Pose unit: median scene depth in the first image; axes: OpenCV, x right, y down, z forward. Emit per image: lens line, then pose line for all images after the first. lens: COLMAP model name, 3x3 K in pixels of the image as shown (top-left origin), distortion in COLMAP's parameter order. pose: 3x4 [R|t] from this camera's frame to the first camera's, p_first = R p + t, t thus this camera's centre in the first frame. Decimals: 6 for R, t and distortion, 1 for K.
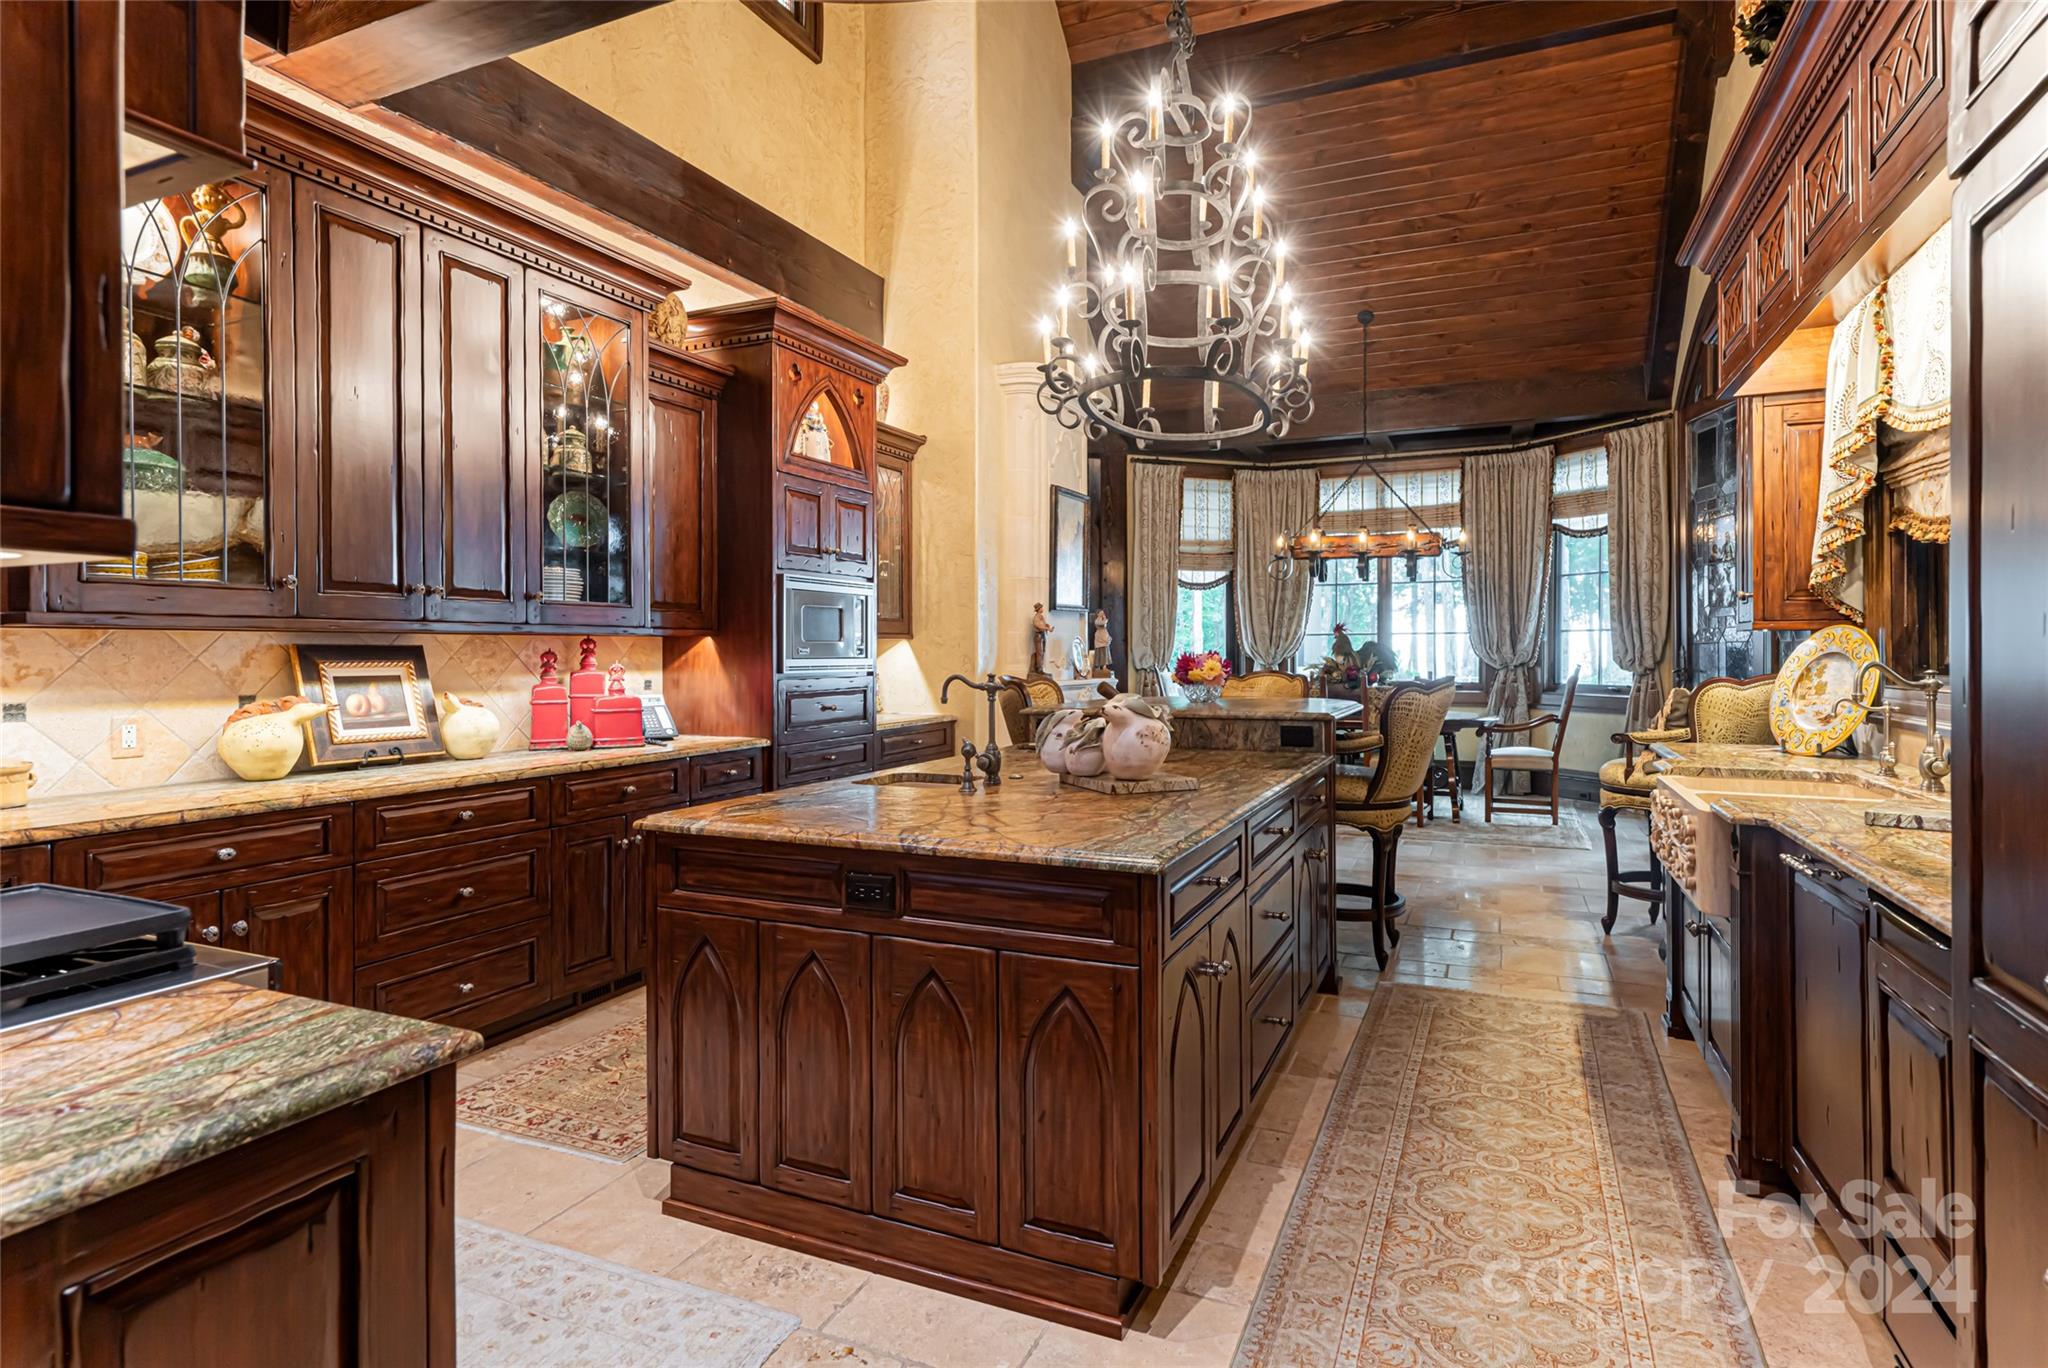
lens RADIAL K [[1070.7, 0, 988.4], [0, 1070.7, 630.1], [0, 0, 1]] dist [0.000072, -0.000113]
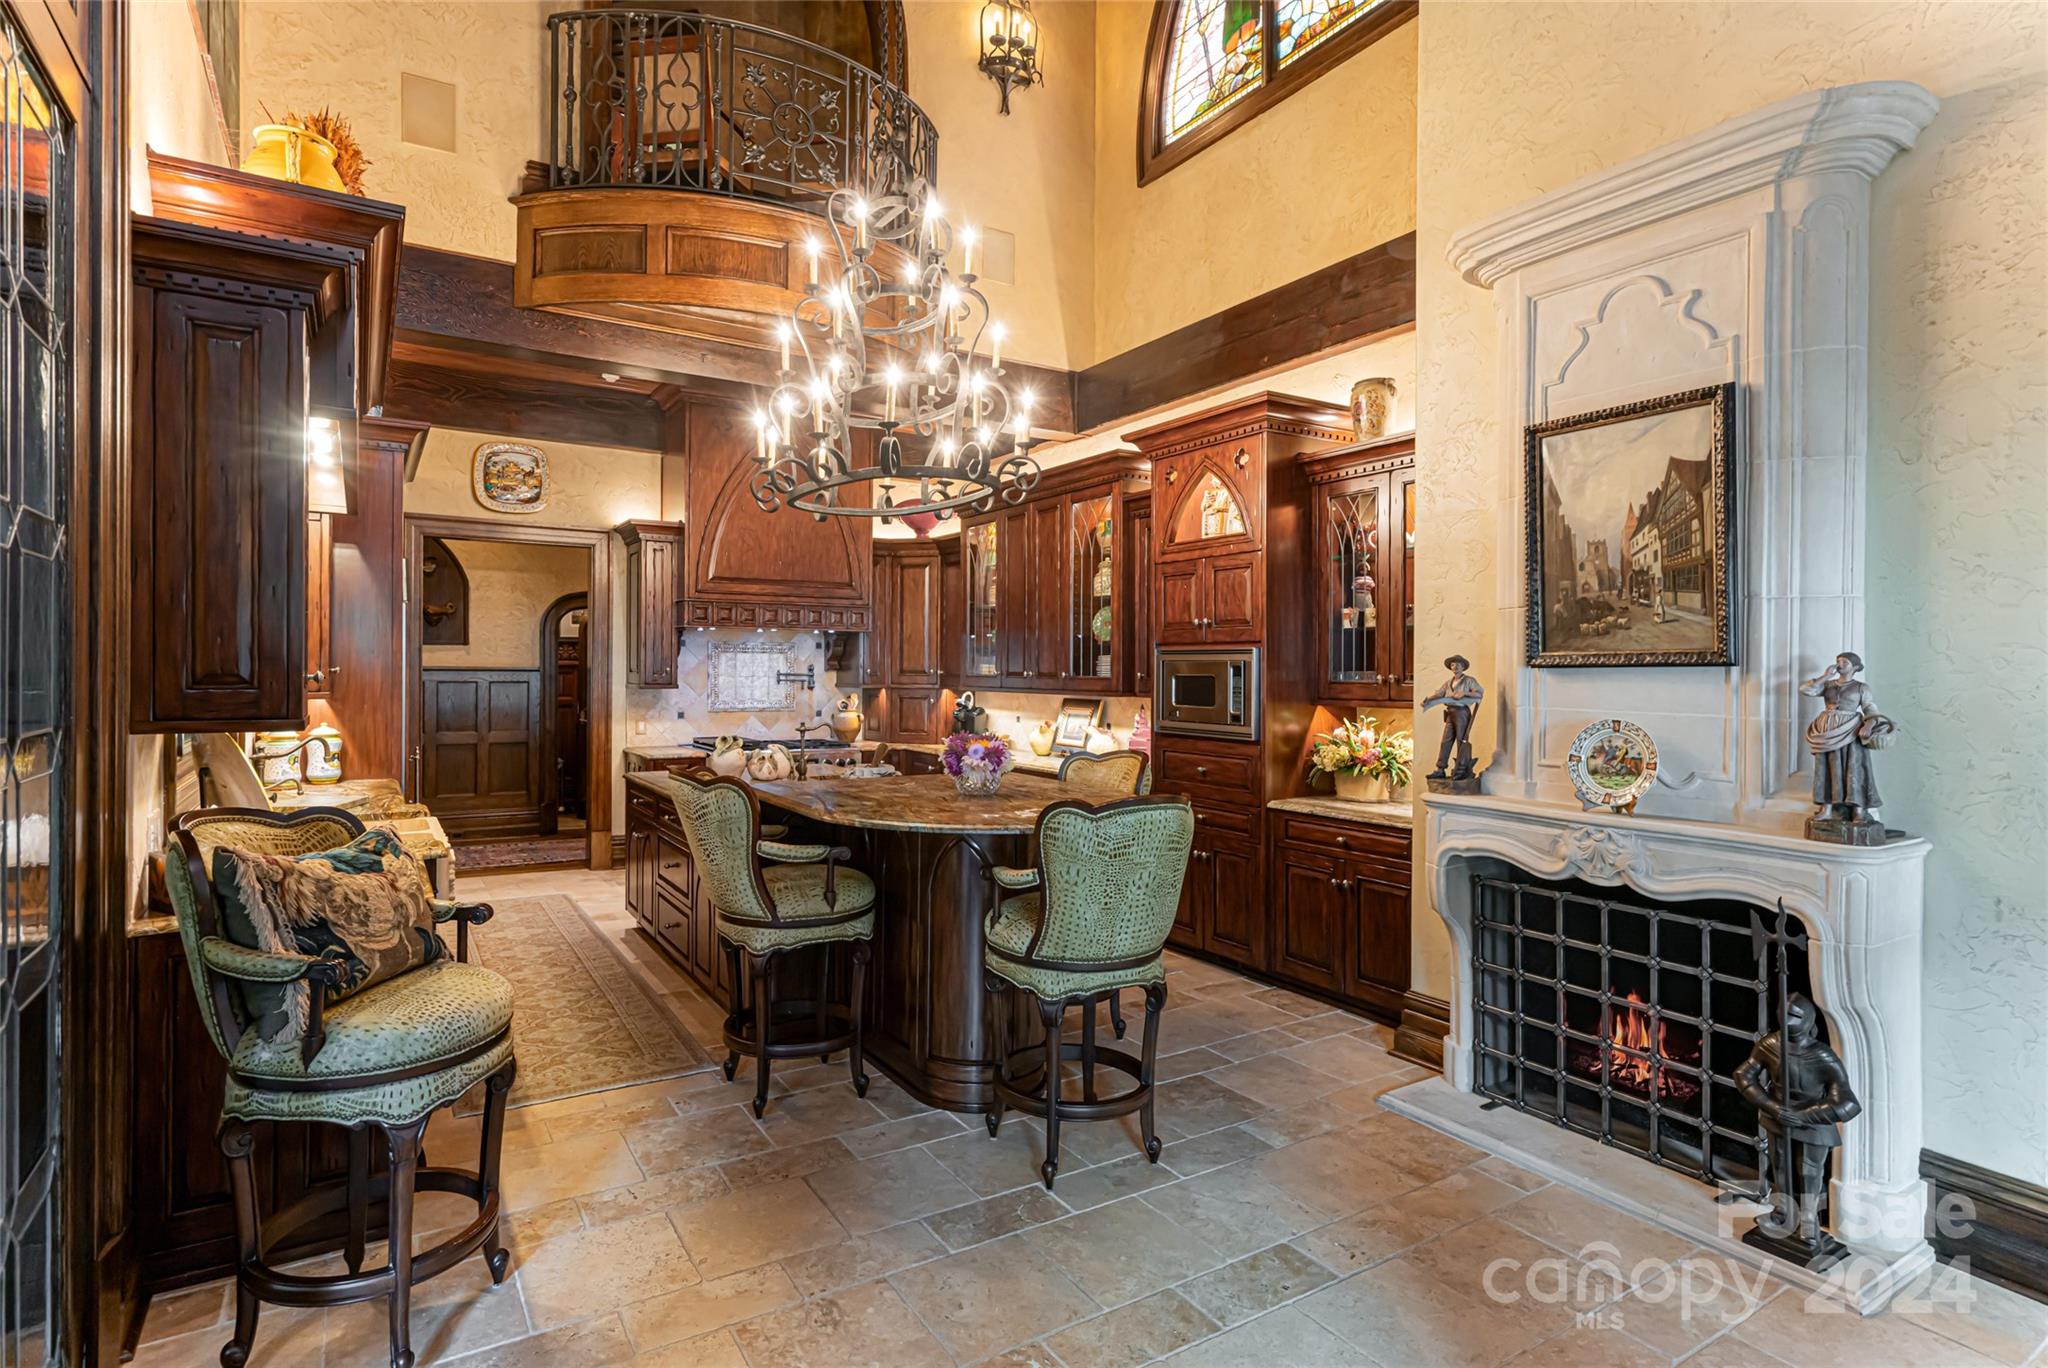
lens RADIAL K [[1070.7, 0, 1019.0], [0, 1070.7, 685.0], [0, 0, 1]] dist [0.000072, -0.000113]
pose [[-0.547070, 0.009928, -0.837028, 1.252438], [0.009015, 0.999942, 0.005968, -0.028983], [0.837038, -0.004281, -0.547127, 2.151085]]
